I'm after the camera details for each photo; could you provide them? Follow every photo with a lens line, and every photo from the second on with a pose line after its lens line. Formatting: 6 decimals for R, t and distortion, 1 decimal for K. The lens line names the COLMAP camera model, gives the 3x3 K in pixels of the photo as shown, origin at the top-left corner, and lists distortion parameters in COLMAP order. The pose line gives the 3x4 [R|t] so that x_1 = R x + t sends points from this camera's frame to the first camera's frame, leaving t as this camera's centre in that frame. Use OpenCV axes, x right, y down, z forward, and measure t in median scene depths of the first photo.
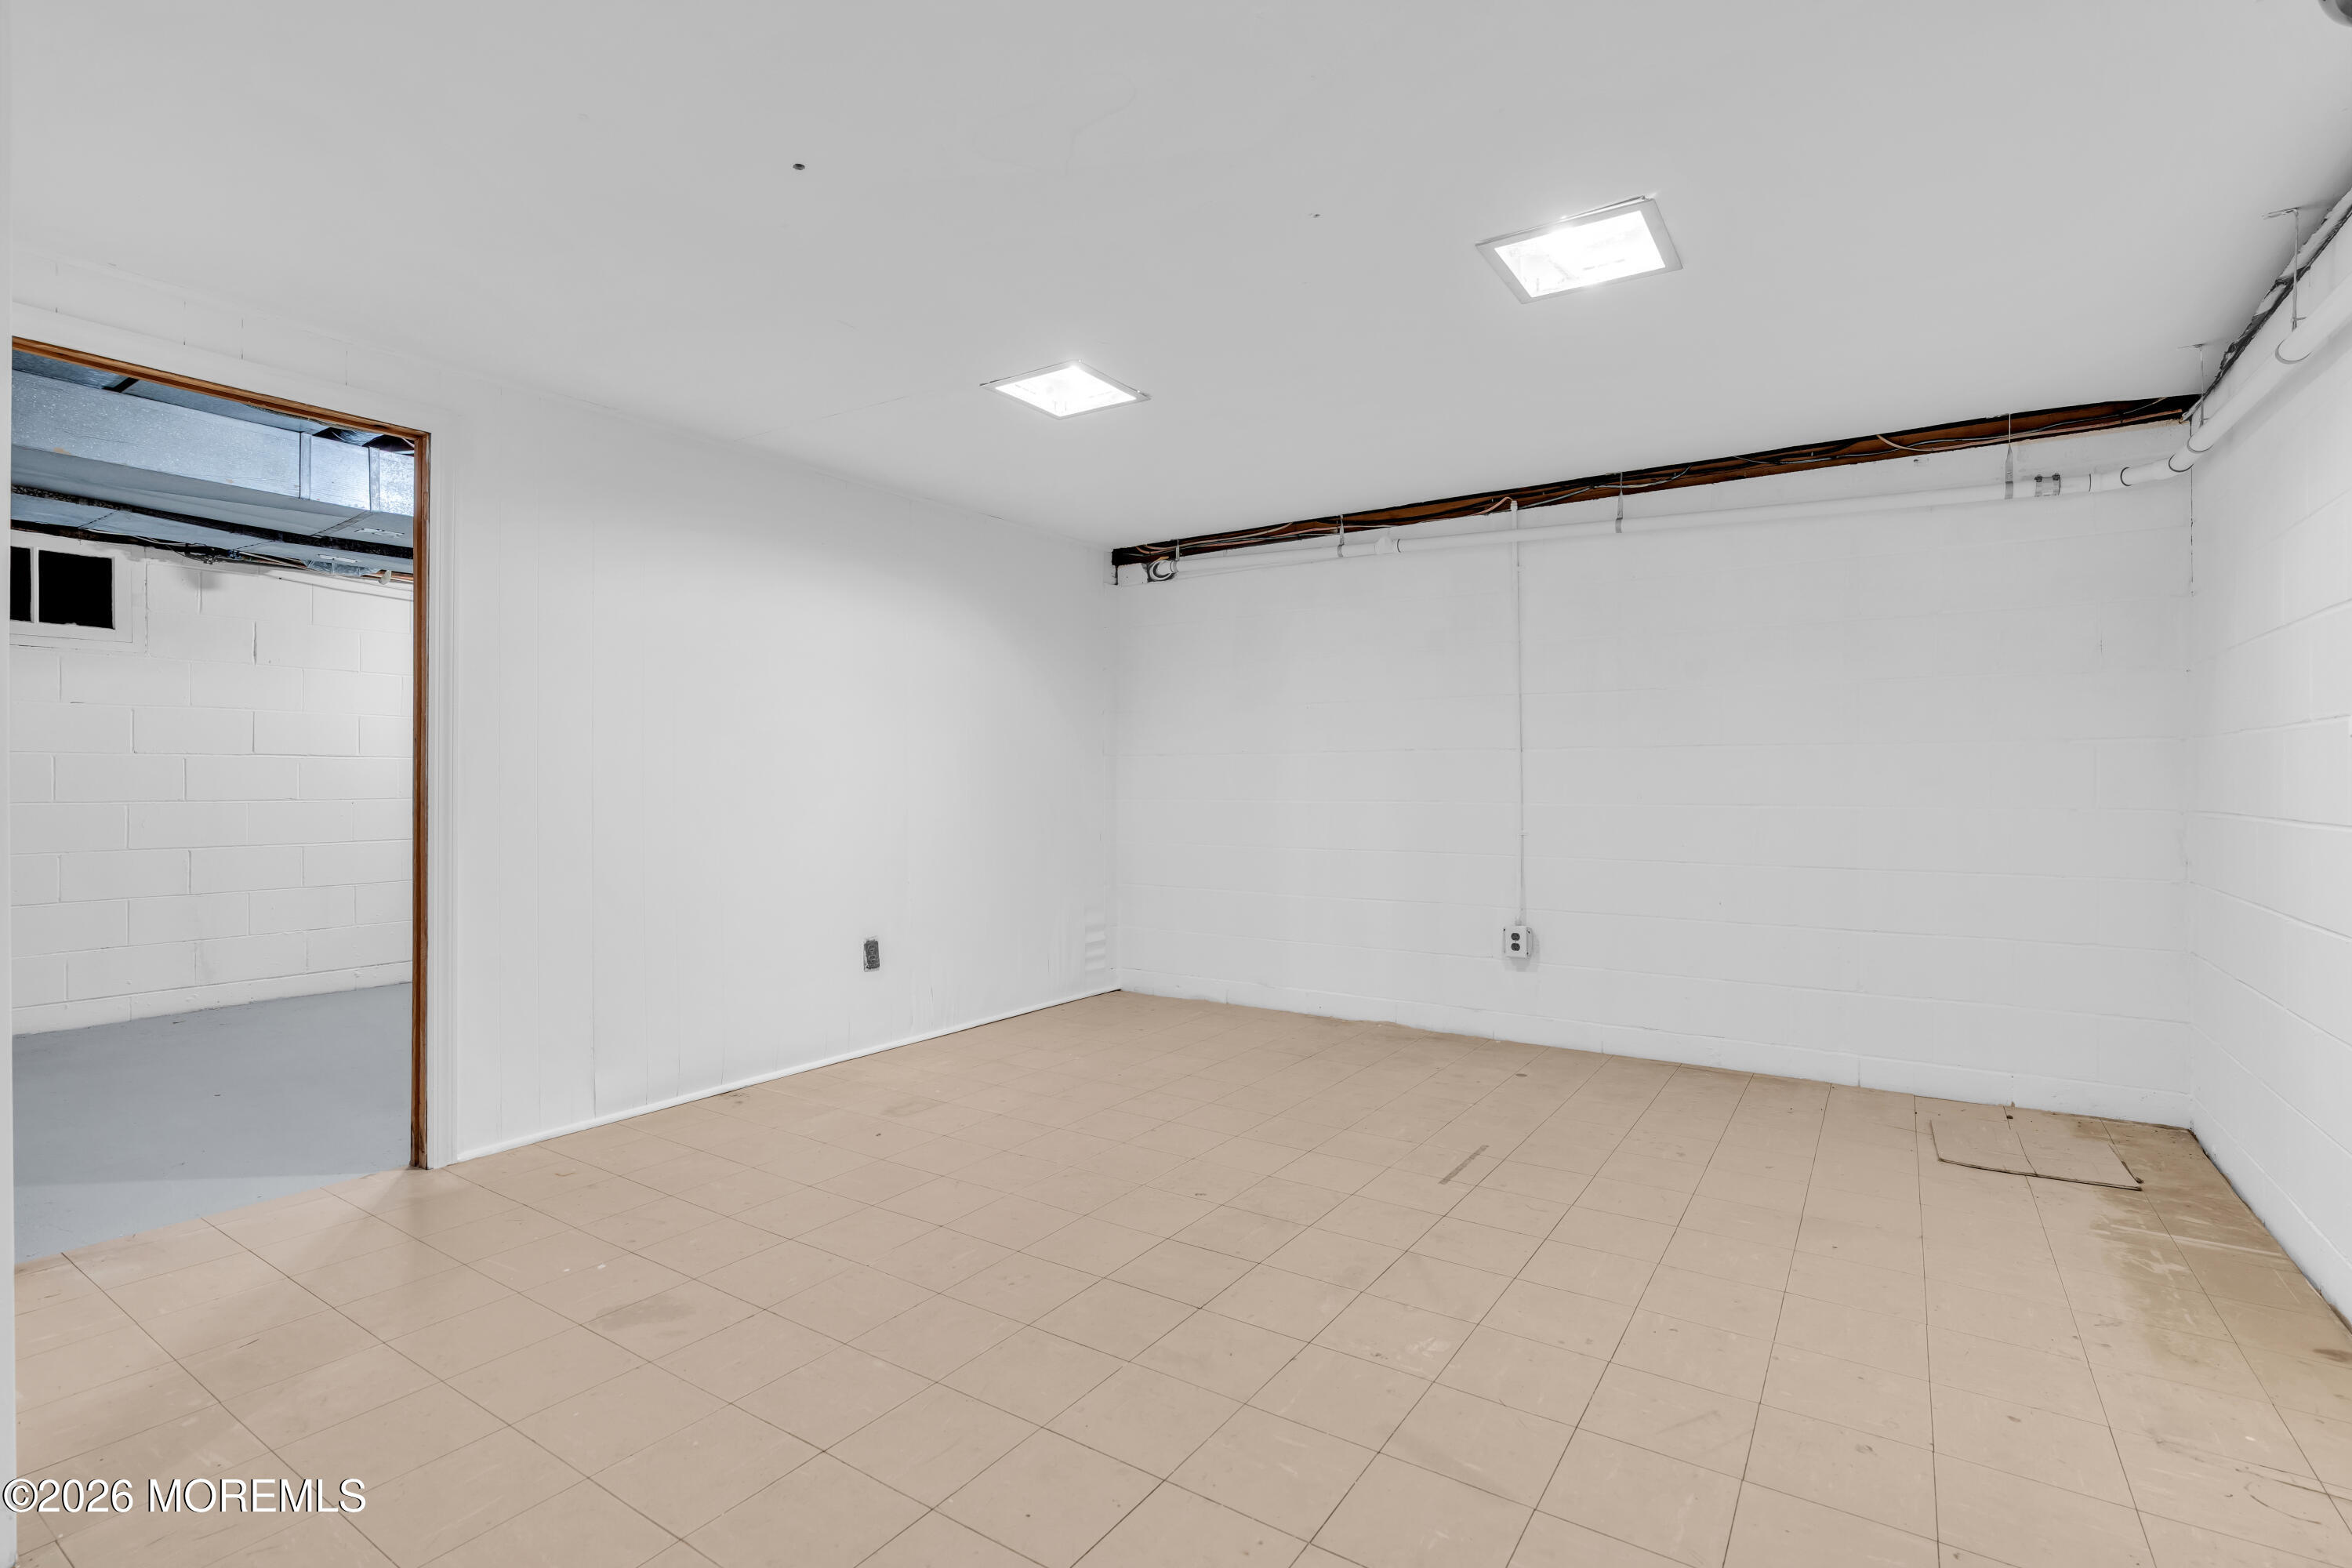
lens RADIAL K [[1069.2, 0, 1176.0], [0, 1069.2, 784.0], [0, 0, 1]] dist [-0.000107, 0.000338]
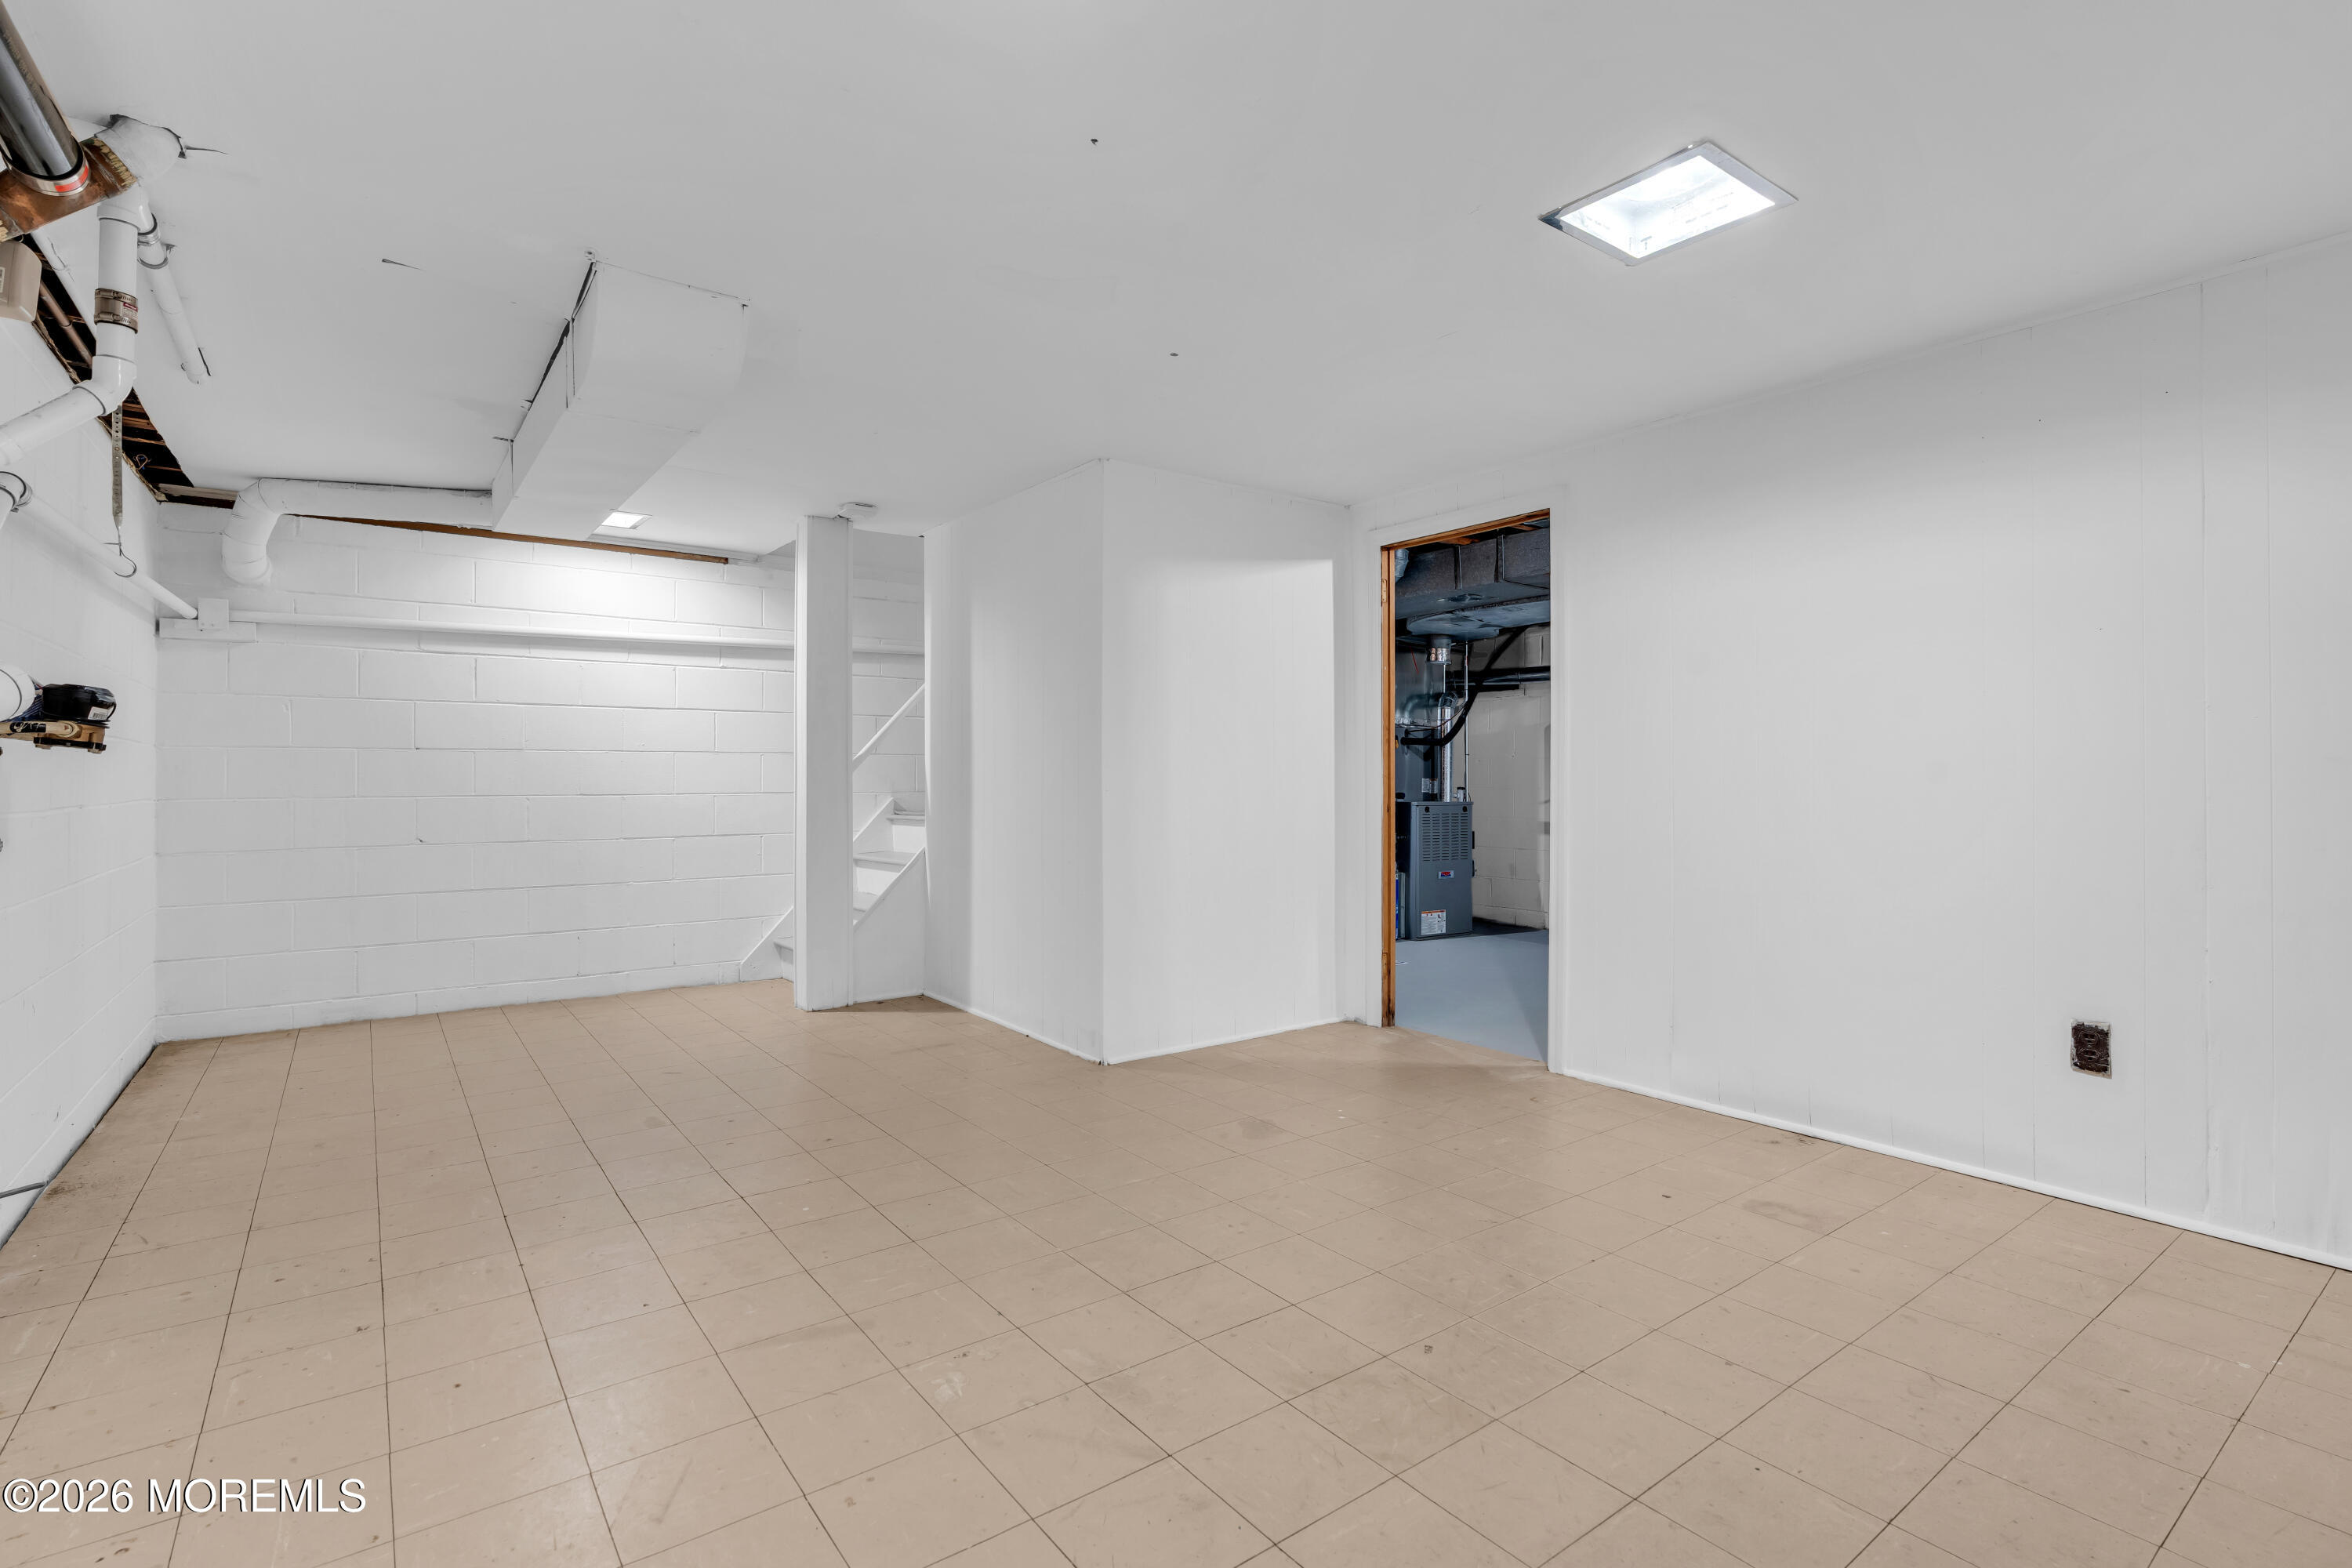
lens RADIAL K [[1069.2, 0, 1176.0], [0, 1069.2, 784.0], [0, 0, 1]] dist [-0.000107, 0.000338]
pose [[-0.321411, 0.003249, -0.946934, 0.639996], [-0.000141, 0.999994, 0.003479, 0.001559], [0.946940, 0.001252, -0.321409, 0.906659]]
